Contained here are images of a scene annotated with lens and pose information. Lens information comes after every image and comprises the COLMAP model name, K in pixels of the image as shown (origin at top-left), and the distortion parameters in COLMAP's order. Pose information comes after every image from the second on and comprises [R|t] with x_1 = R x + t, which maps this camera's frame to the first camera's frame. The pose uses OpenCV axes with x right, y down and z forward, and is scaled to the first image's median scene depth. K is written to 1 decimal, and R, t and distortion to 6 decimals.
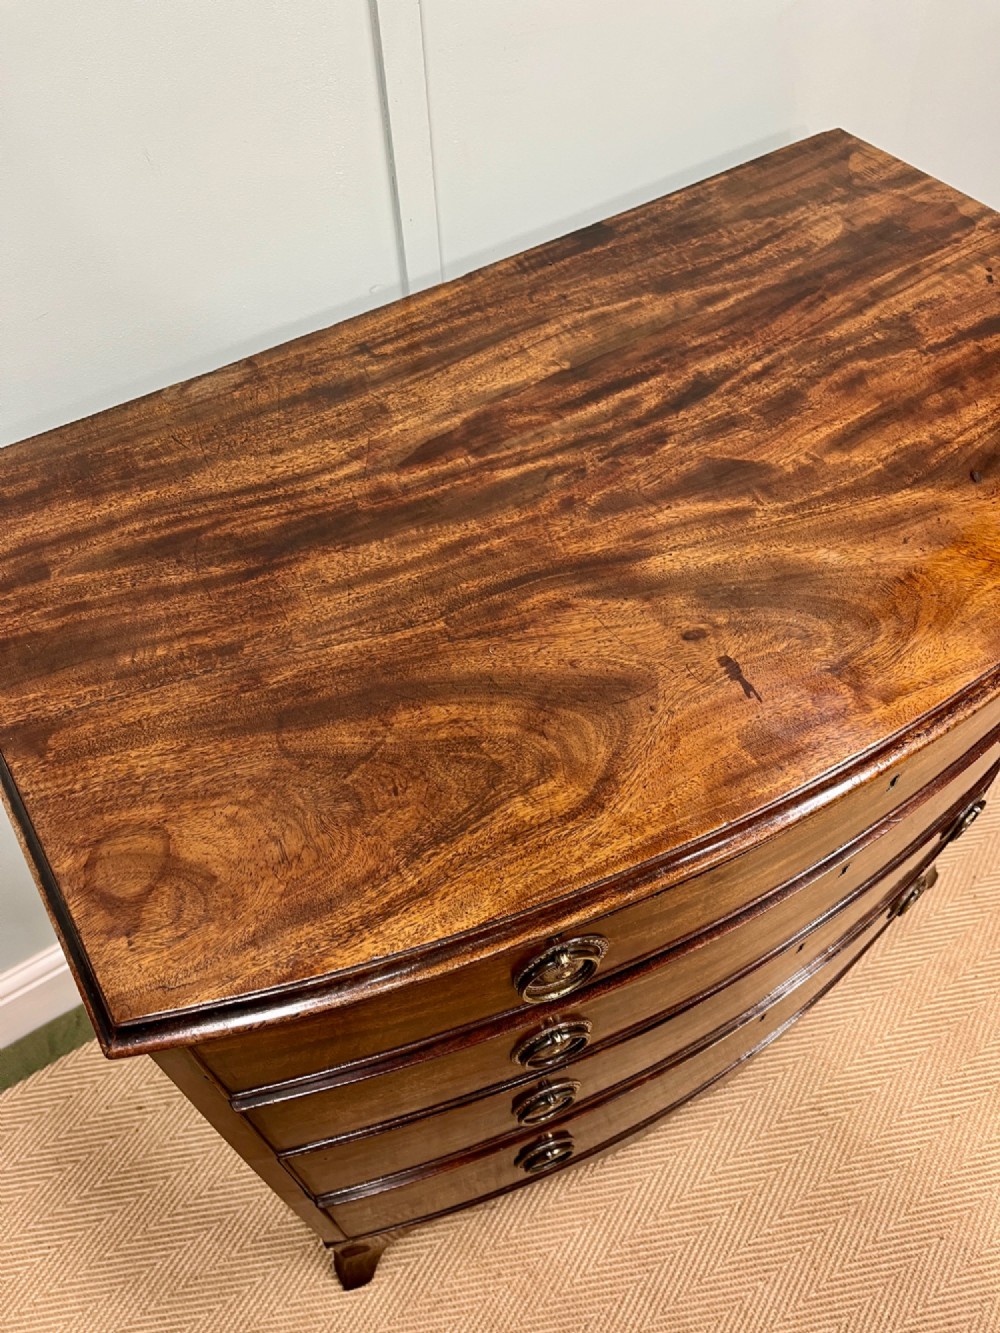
lens RADIAL K [[1010.2, 0, 496.5], [0, 1010.2, 671.5], [0, 0, 1]] dist [0.076964, -0.120581]
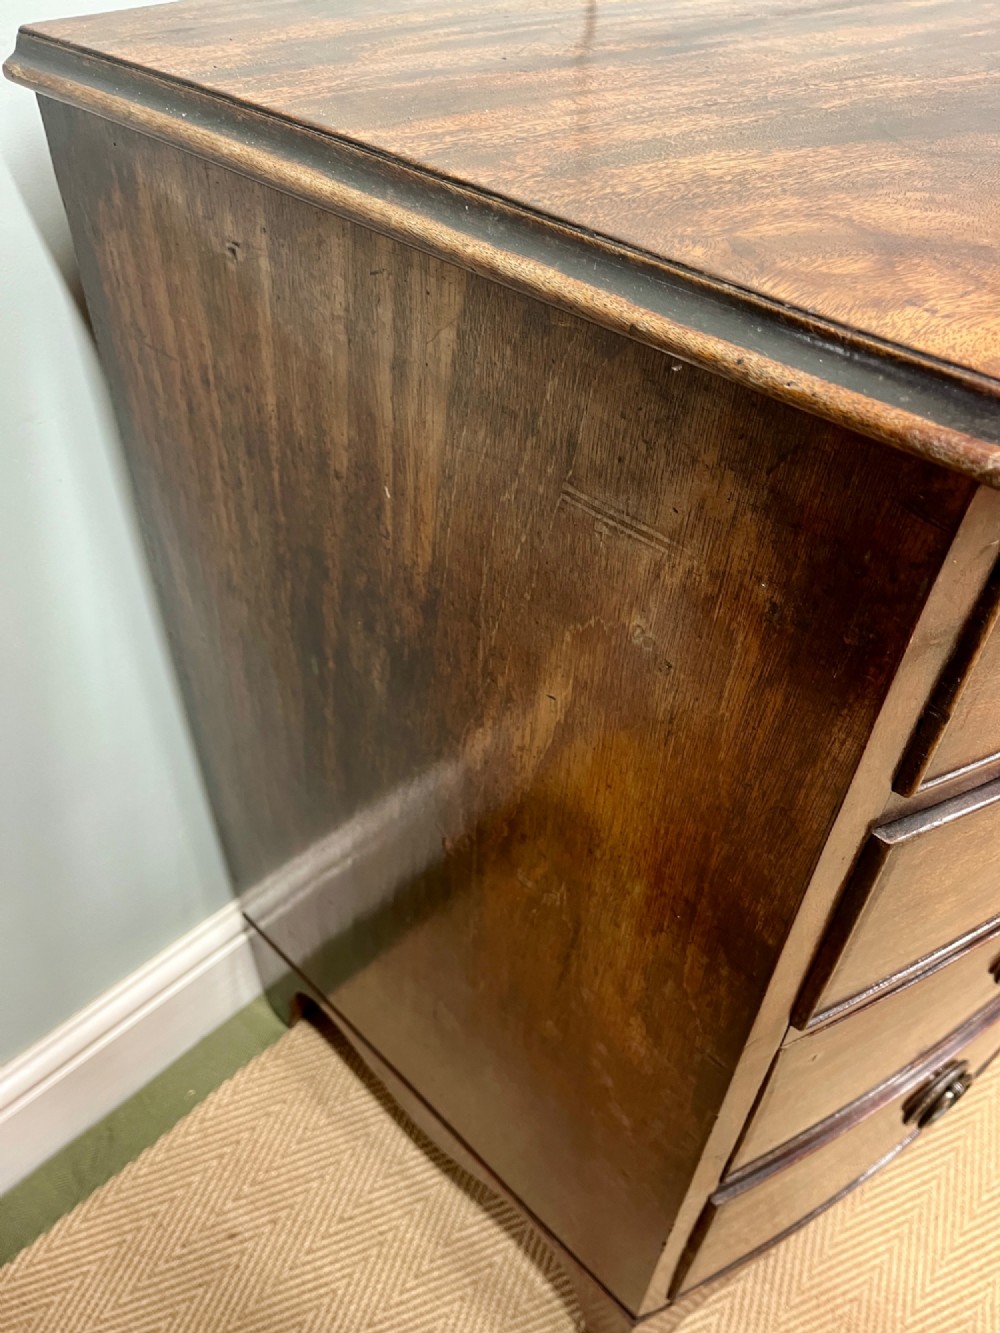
lens RADIAL K [[1010.2, 0, 496.5], [0, 1010.2, 671.5], [0, 0, 1]] dist [0.076964, -0.120581]
pose [[0.974703, -0.113150, 0.192748, -0.503159], [0.144150, 0.977304, -0.155235, 0.358033], [-0.170808, 0.179093, 0.968891, 0.449874]]
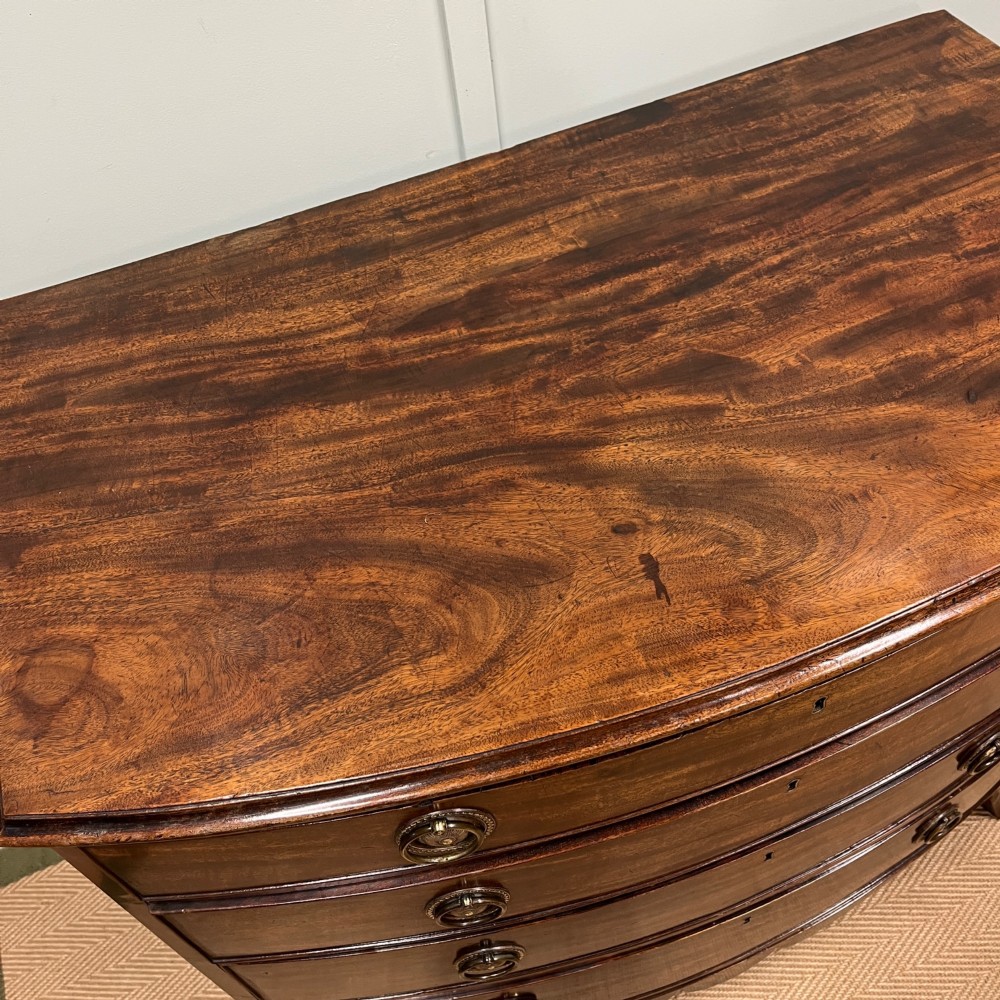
lens RADIAL K [[1014.5, 0, 501.3], [0, 1014.5, 516.4], [0, 0, 1]] dist [0.073361, -0.110628]
pose [[0.977200, 0.118456, -0.176208, 0.229238], [-0.117536, 0.992945, 0.015685, -0.045273], [0.176822, 0.005383, 0.984228, -0.010257]]
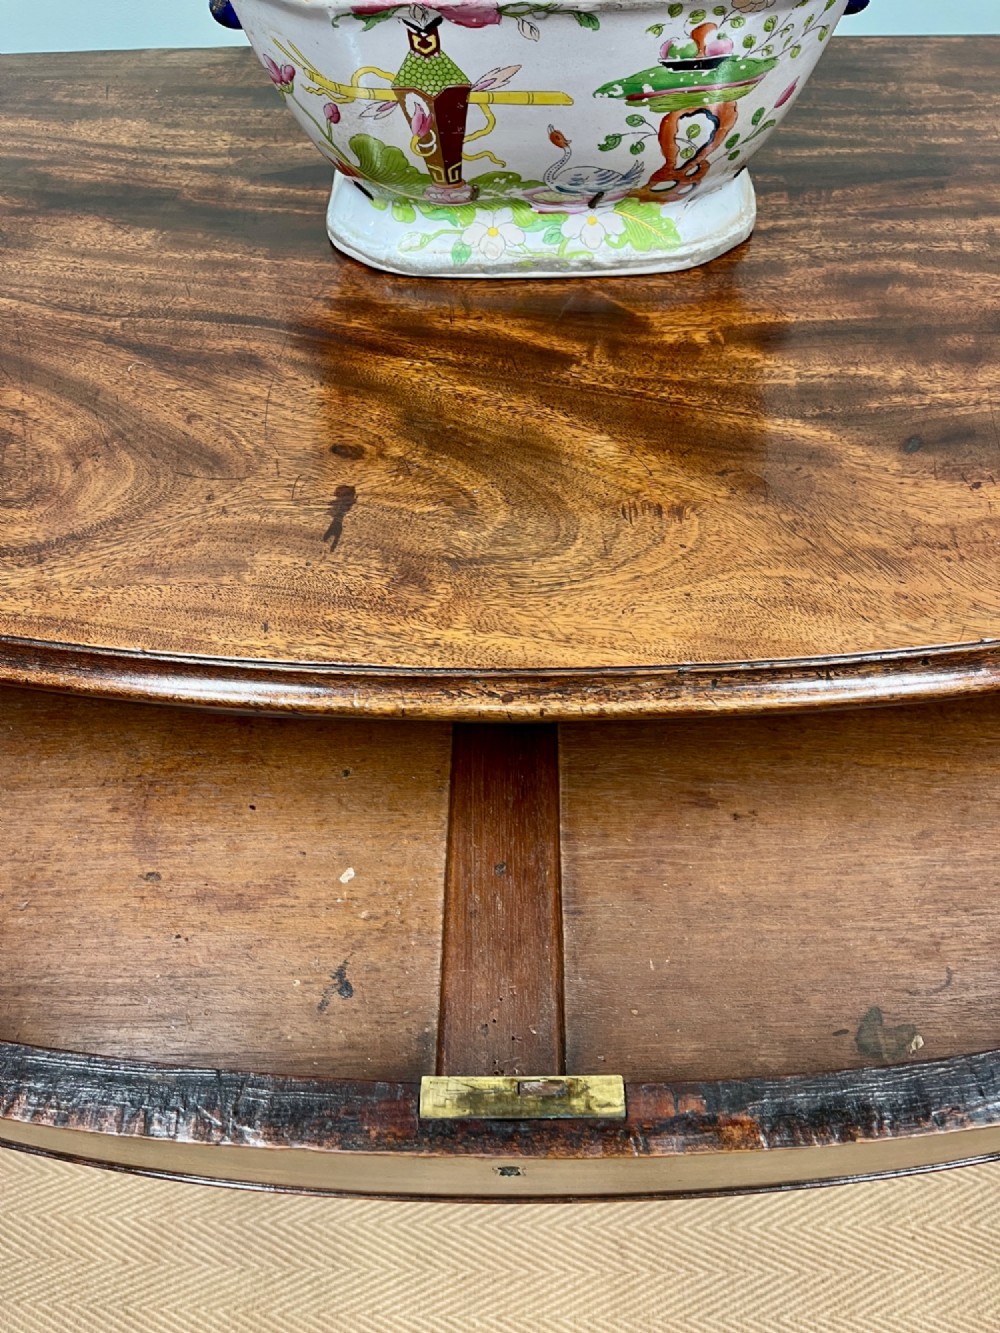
lens RADIAL K [[1010.2, 0, 496.5], [0, 1010.2, 671.5], [0, 0, 1]] dist [0.076964, -0.120581]
pose [[0.829635, 0.450556, -0.329705, 0.539670], [-0.443331, 0.890595, 0.101482, -0.015475], [0.339357, 0.061975, 0.938614, 0.334247]]
